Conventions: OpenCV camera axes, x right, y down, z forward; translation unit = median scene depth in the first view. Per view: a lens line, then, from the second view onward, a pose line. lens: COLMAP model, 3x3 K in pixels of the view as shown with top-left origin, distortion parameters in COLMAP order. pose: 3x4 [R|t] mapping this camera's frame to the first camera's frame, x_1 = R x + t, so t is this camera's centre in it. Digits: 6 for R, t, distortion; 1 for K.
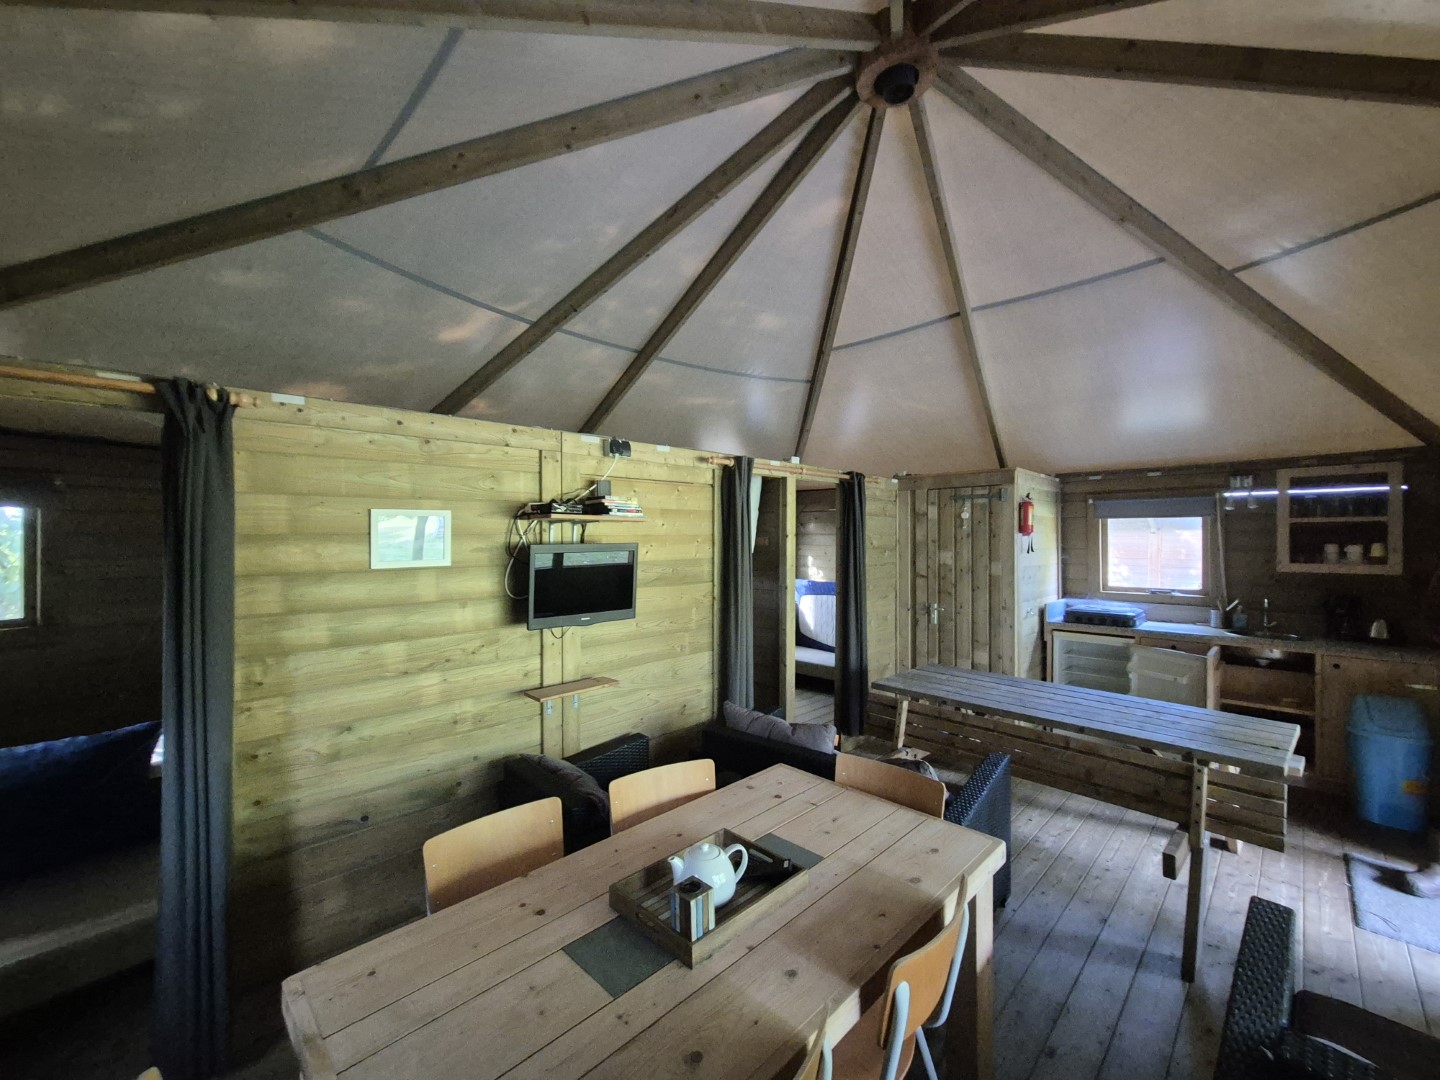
lens RADIAL K [[592.5, 0, 719.7], [0, 592.5, 540.2], [0, 0, 1]] dist [0.003425, 0.000633]
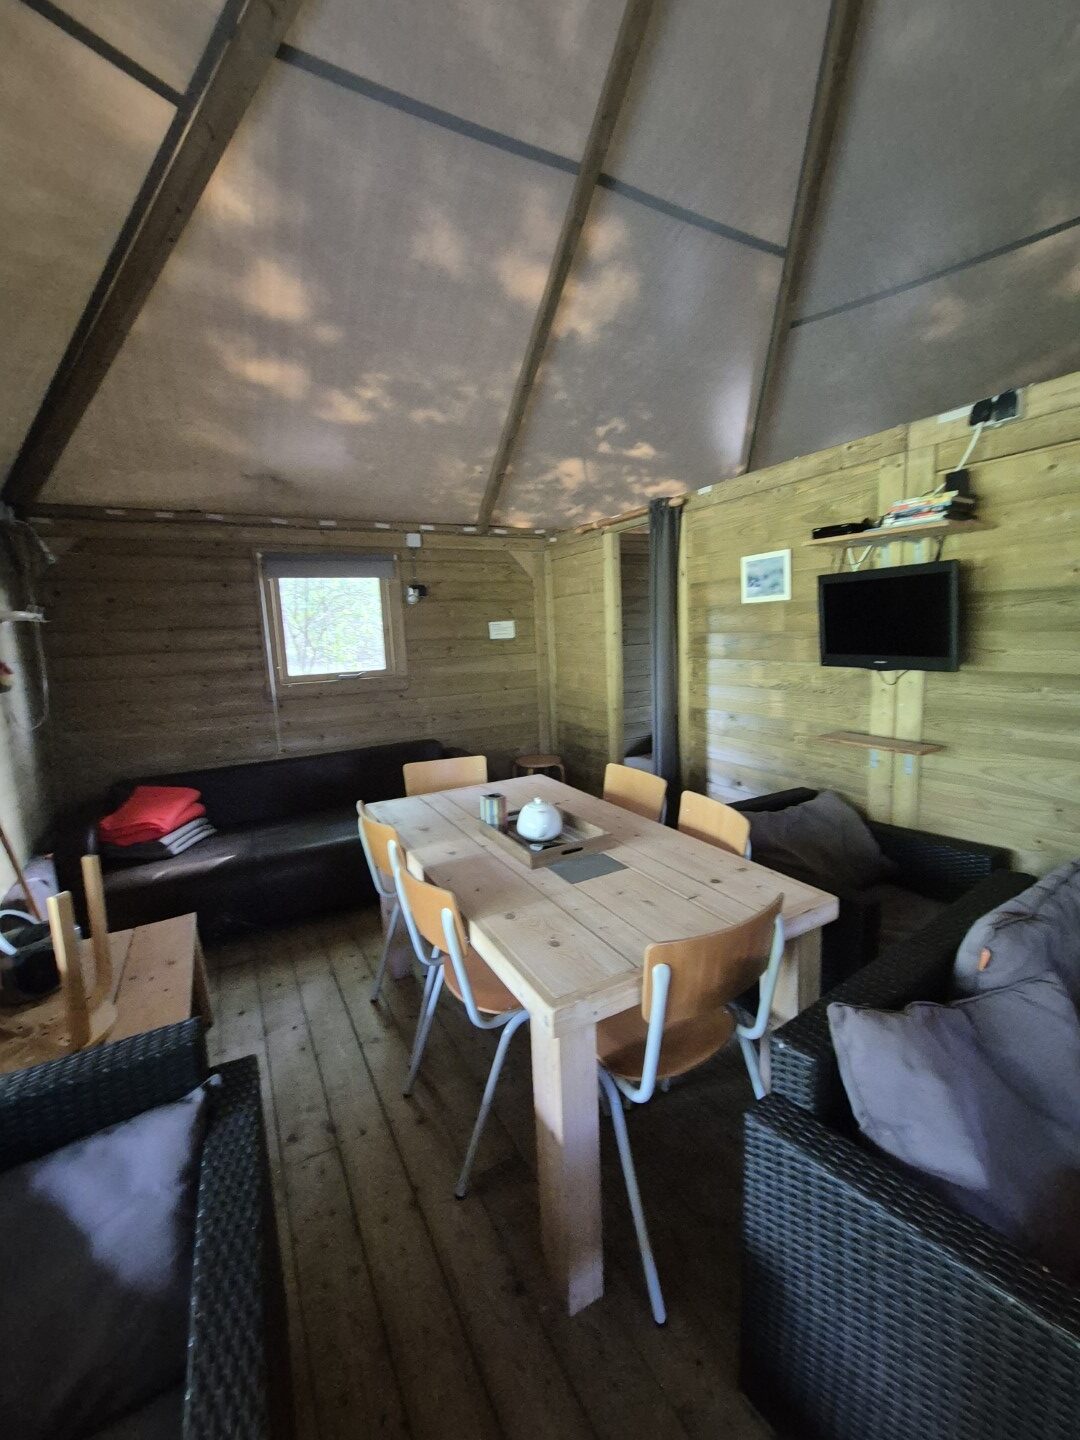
lens RADIAL K [[592.5, 0, 539.9], [0, 592.5, 718.9], [0, 0, 1]] dist [0.003425, 0.000633]
pose [[-0.282799, 0.165424, -0.944807, 0.456189], [0.034649, 0.986135, 0.162288, 0.039172], [0.958553, 0.013158, -0.284609, 0.511272]]
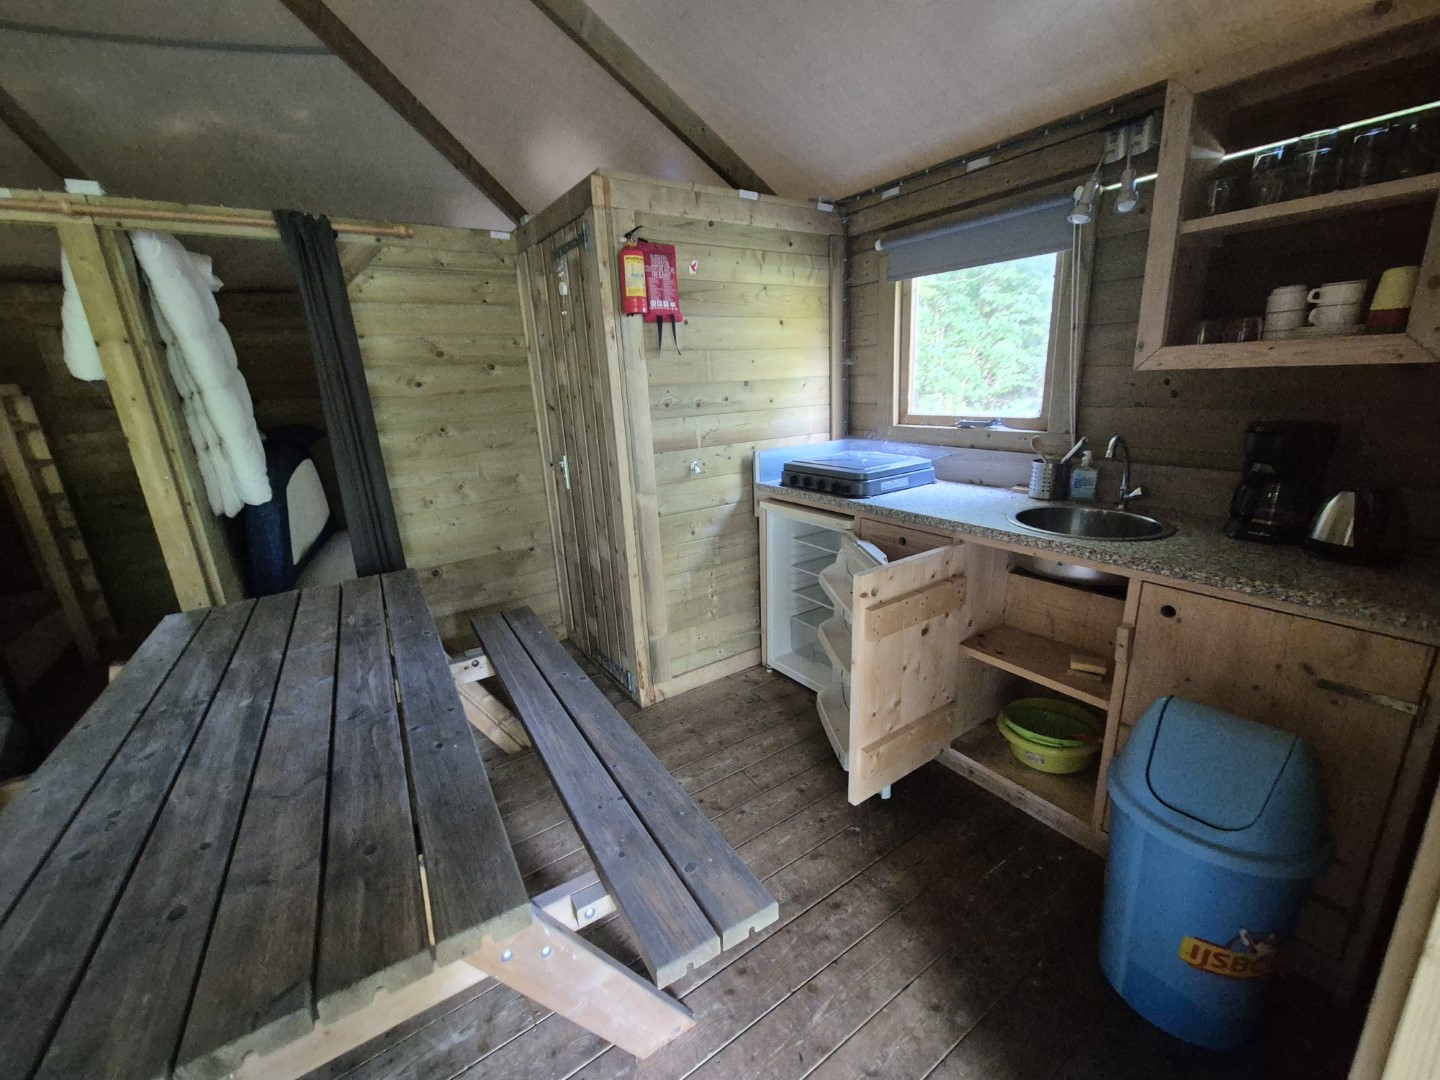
lens RADIAL K [[592.5, 0, 715.9], [0, 592.5, 542.9], [0, 0, 1]] dist [0.003425, 0.000633]
pose [[0.976446, 0.015840, -0.215181, 0.762564], [0.044191, 0.961478, 0.271307, 0.044227], [0.211190, -0.274425, 0.938131, 0.534787]]
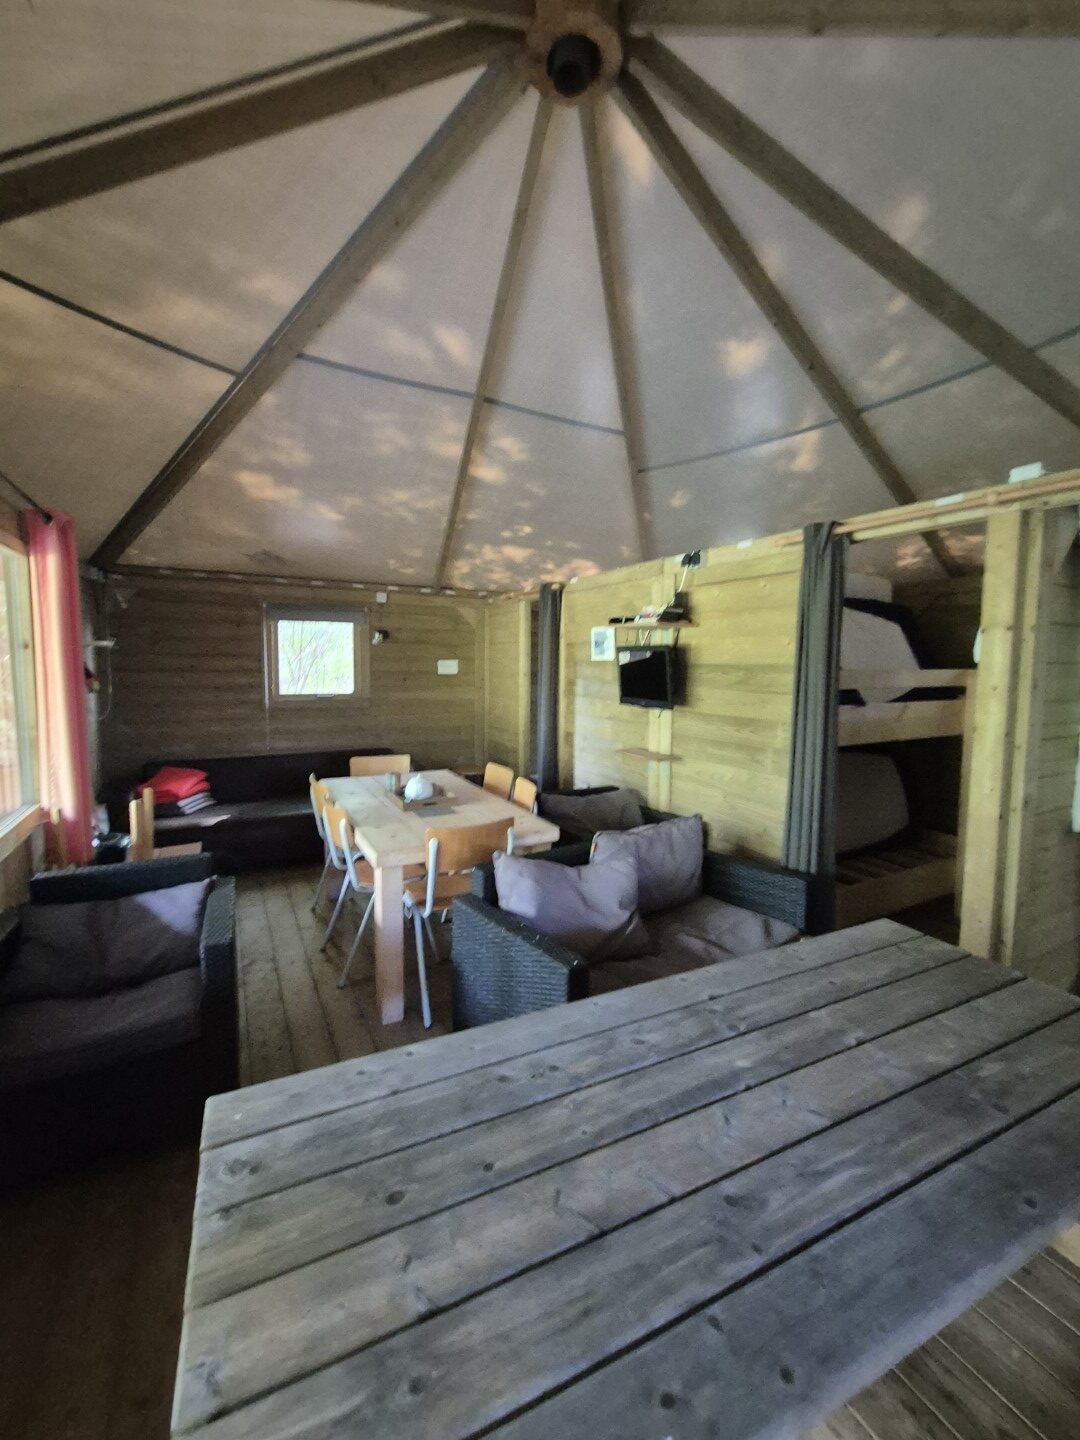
lens RADIAL K [[592.5, 0, 534.0], [0, 592.5, 711.8], [0, 0, 1]] dist [0.003425, 0.000633]
pose [[-0.298028, 0.086141, -0.950662, 0.712373], [-0.017298, 0.995269, 0.095606, 0.019731], [0.954400, 0.044938, -0.295128, 0.754162]]
